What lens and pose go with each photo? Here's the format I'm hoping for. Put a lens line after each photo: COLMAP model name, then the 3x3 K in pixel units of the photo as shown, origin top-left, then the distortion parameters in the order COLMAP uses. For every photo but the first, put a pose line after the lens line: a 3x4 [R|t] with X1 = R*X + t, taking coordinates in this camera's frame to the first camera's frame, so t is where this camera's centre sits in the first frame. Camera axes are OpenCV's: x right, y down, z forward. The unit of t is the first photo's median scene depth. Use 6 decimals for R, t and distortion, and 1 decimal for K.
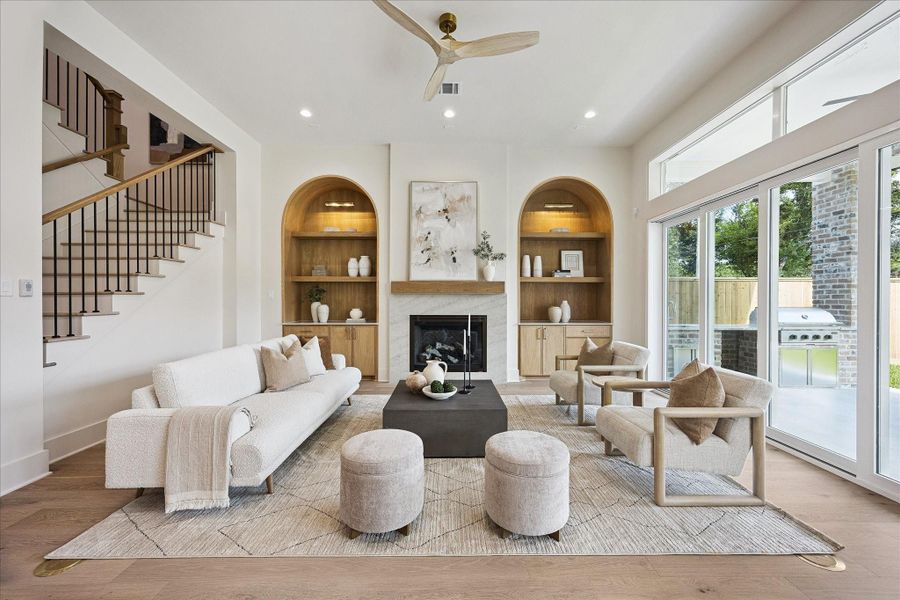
lens RADIAL K [[343.7, 0, 450.0], [0, 343.7, 300.0], [0, 0, 1]] dist [-0.000694, -0.000037]
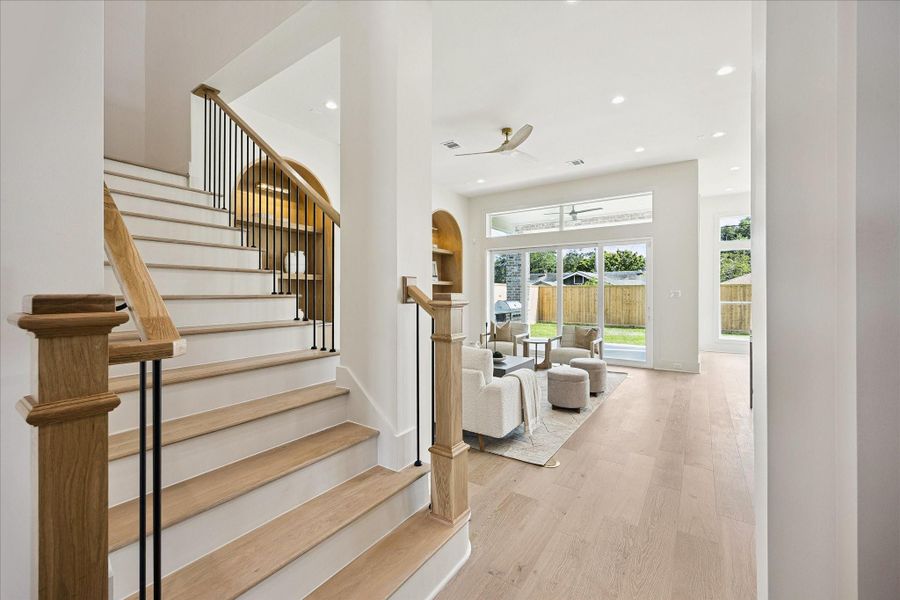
lens RADIAL K [[365.4, 0, 450.0], [0, 365.4, 300.0], [0, 0, 1]] dist [0.000398, 0.000028]
pose [[0.581267, -0.013623, 0.813599, -0.873204], [-0.000656, 0.999852, 0.017211, -0.017073], [-0.813713, -0.010538, 0.581172, 0.115599]]
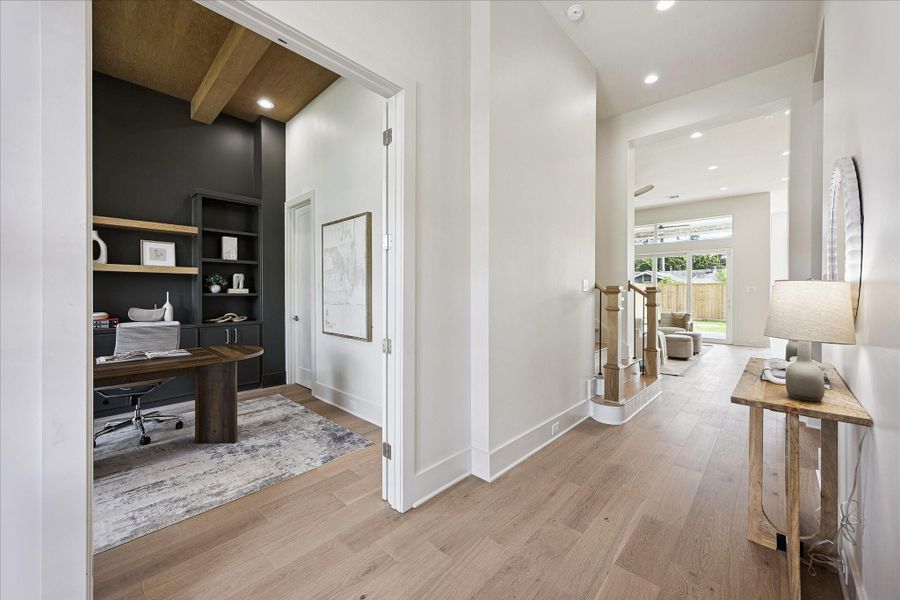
lens RADIAL K [[348.4, 0, 450.0], [0, 348.4, 300.0], [0, 0, 1]] dist [-0.000109, 0.000023]
pose [[0.697391, -0.016331, 0.716504, -1.615753], [0.003506, 0.999806, 0.019375, -0.001169], [-0.716682, -0.011000, 0.697313, 0.085334]]
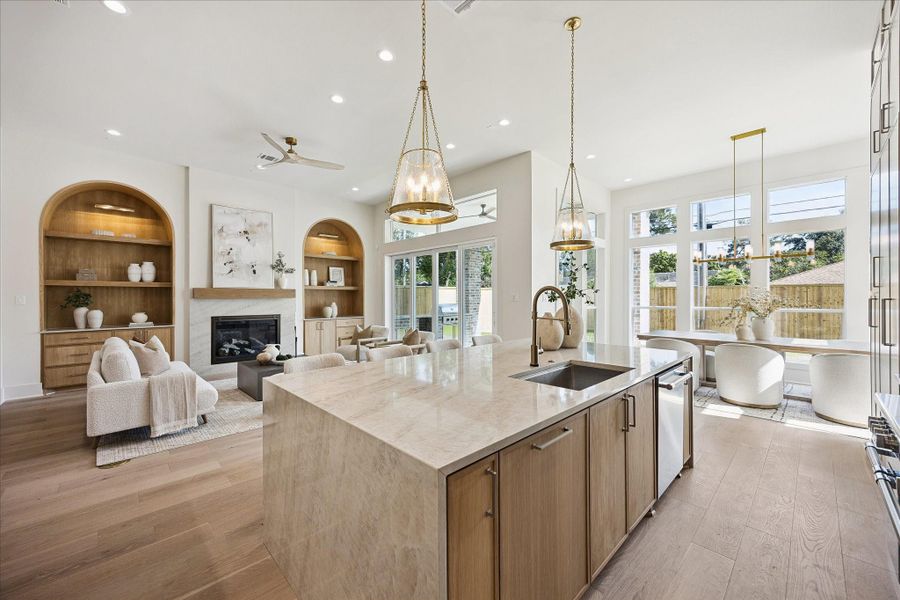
lens RADIAL K [[348.4, 0, 450.0], [0, 348.4, 300.0], [0, 0, 1]] dist [-0.000109, 0.000023]
pose [[0.725612, -0.008641, 0.688049, -0.340392], [0.006652, 0.999963, 0.005543, -0.013992], [-0.688072, 0.000555, 0.725643, -0.426954]]
